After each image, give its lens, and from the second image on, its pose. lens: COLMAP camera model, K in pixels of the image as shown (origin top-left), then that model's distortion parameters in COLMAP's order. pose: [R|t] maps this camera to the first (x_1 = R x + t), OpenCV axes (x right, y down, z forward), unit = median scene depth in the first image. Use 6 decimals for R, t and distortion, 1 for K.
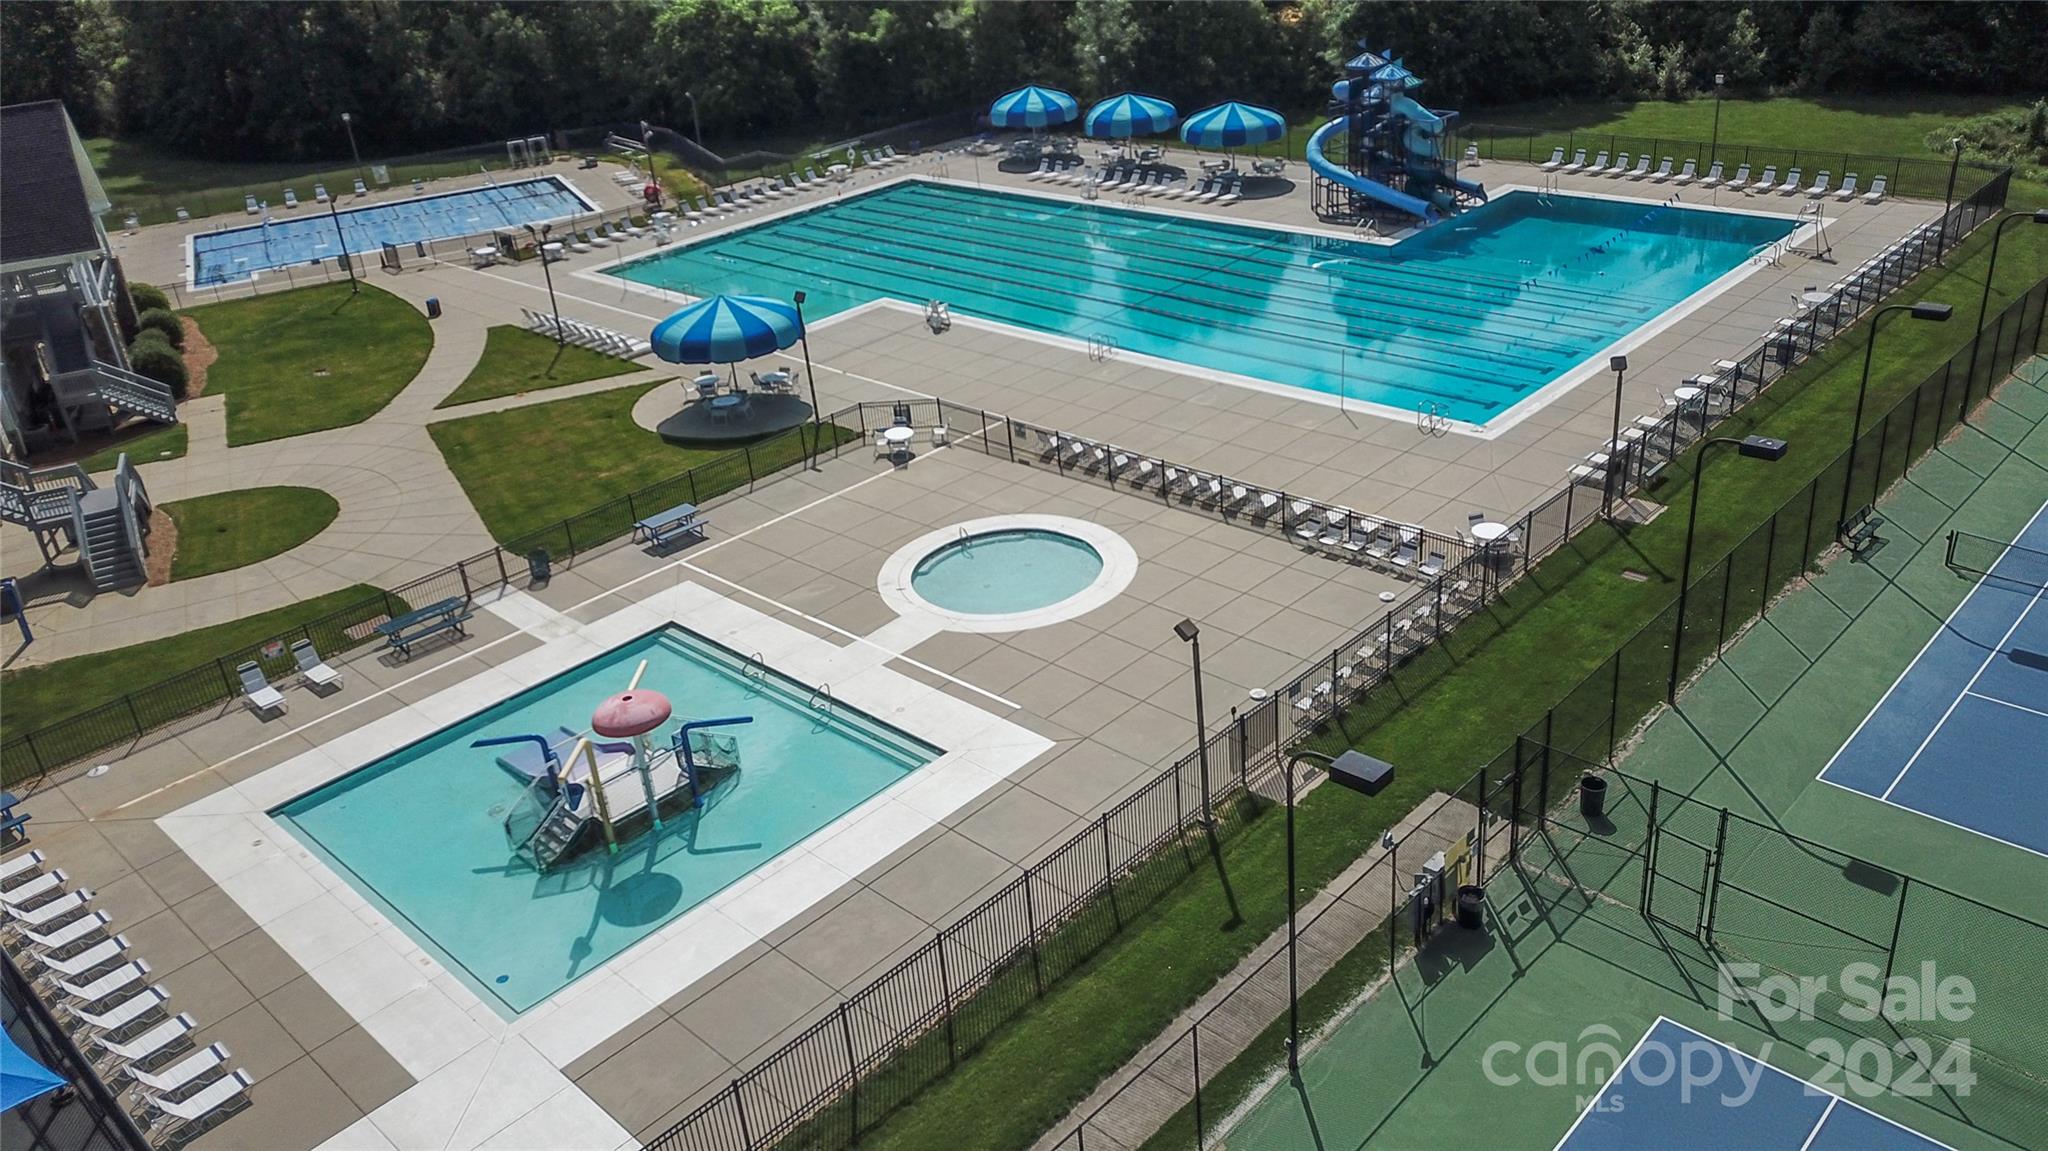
lens RADIAL K [[1569.4, 0, 1024.0], [0, 1569.4, 575.5], [0, 0, 1]] dist [0.012438, 0.002703]
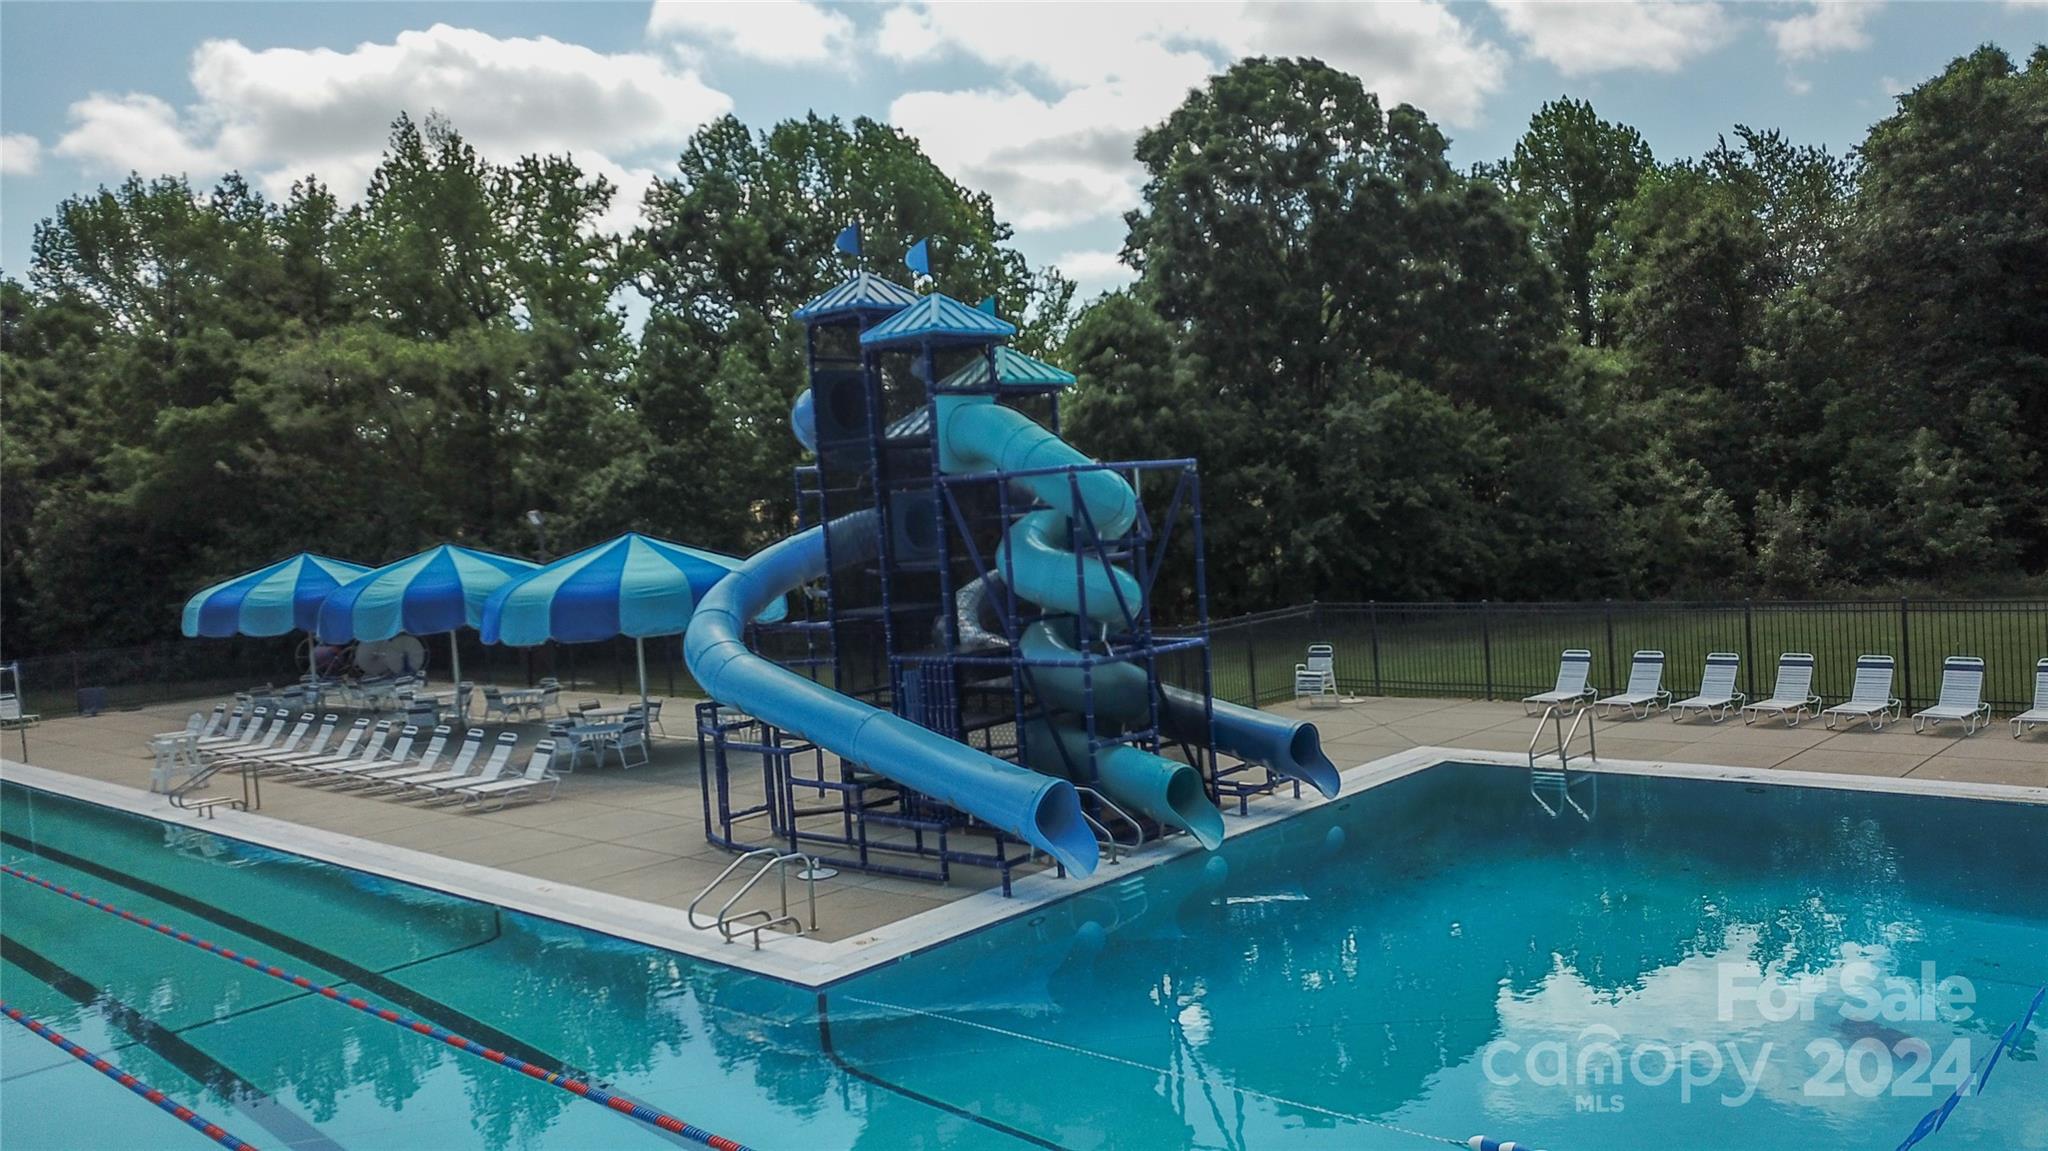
lens RADIAL K [[1569.4, 0, 1024.0], [0, 1569.4, 575.5], [0, 0, 1]] dist [0.012438, 0.002703]
pose [[0.999946, 0.006926, 0.007790, 0.222158], [-0.003204, 0.915366, -0.402610, -0.153744], [-0.009919, 0.402563, 0.915339, 0.692193]]
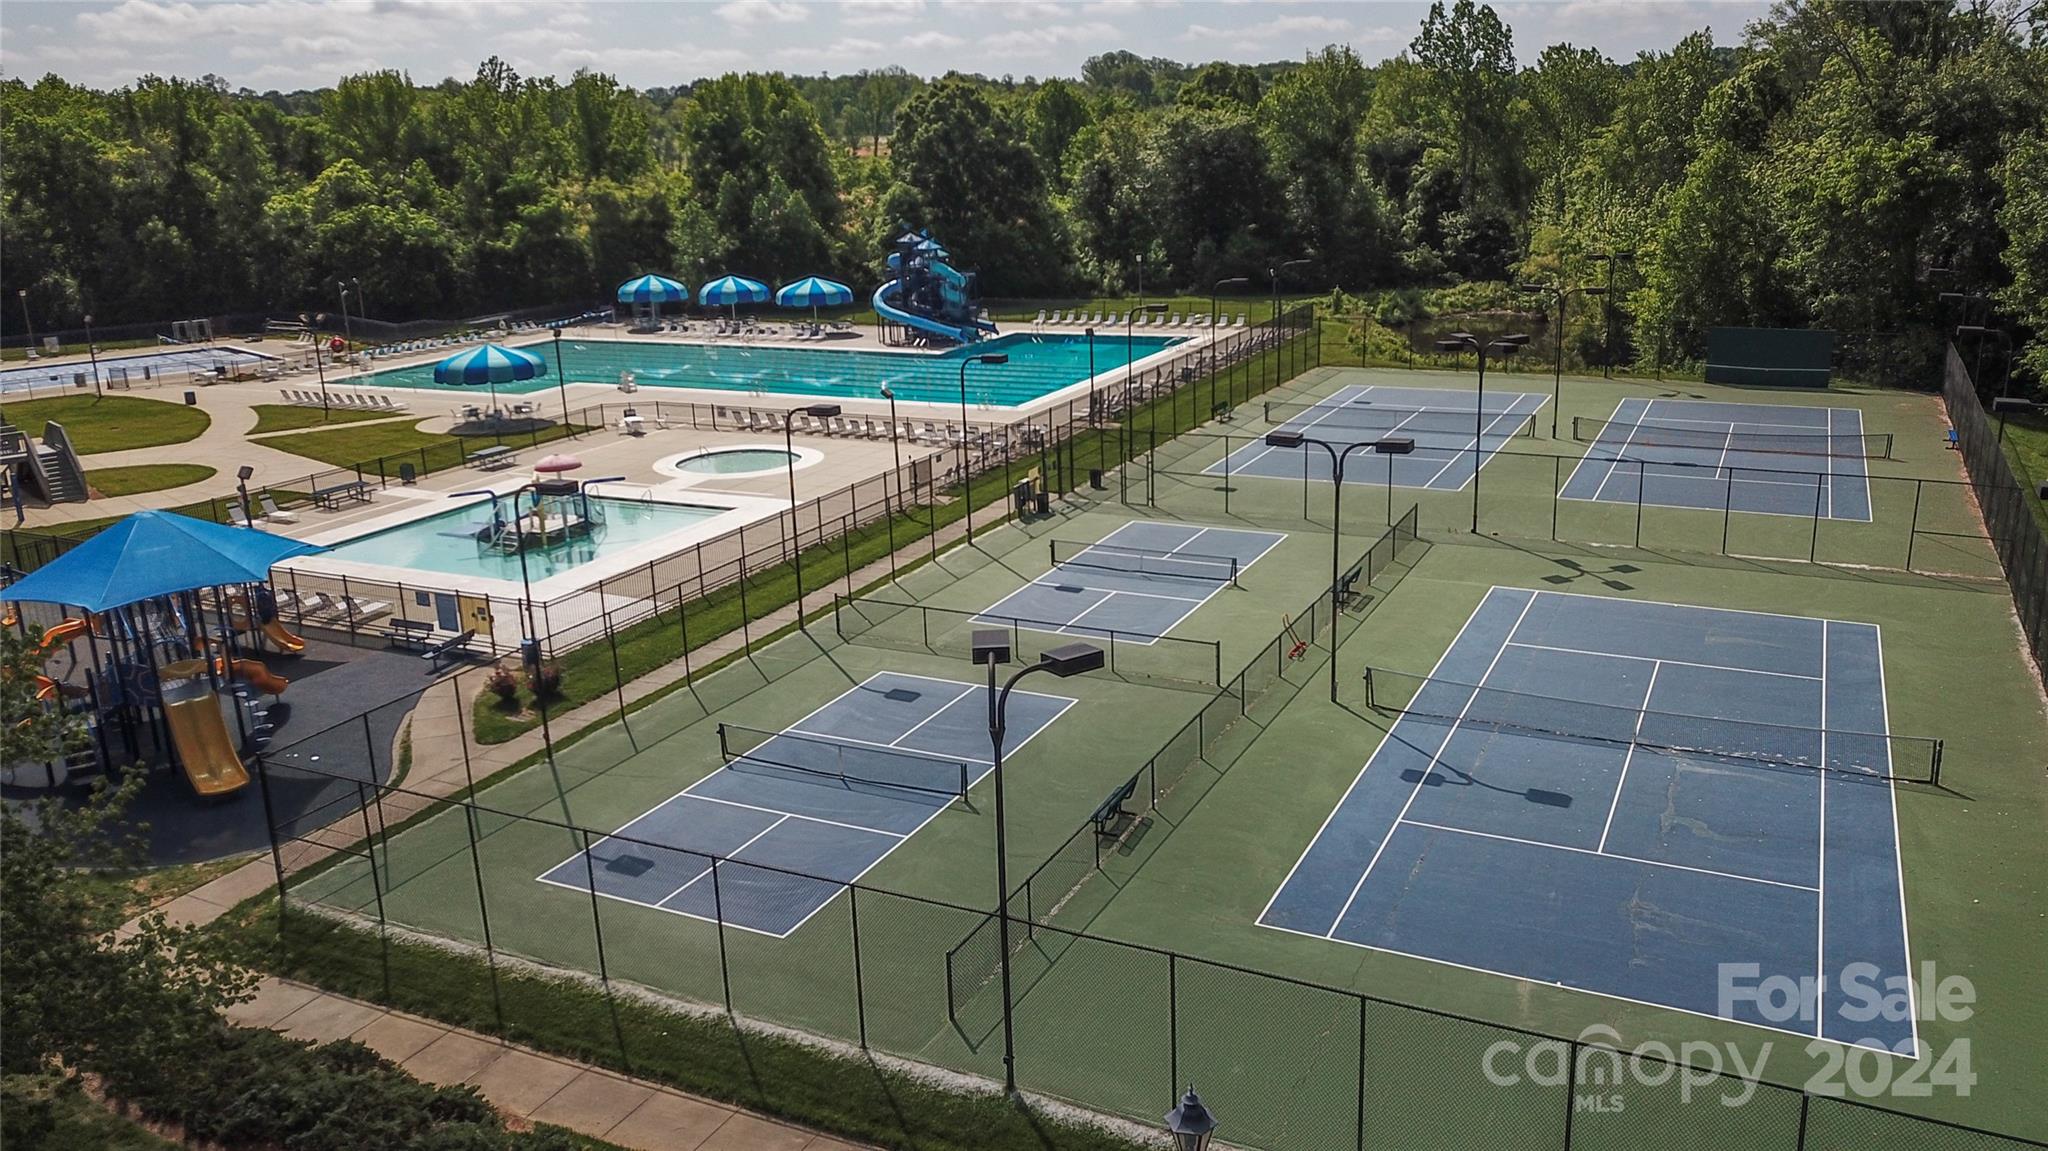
lens RADIAL K [[1569.4, 0, 1024.0], [0, 1569.4, 575.5], [0, 0, 1]] dist [0.012438, 0.002703]
pose [[0.952415, -0.033663, 0.302941, -0.116170], [0.094218, 0.977723, -0.187565, 0.228411], [-0.289878, 0.207182, 0.934369, -0.277194]]
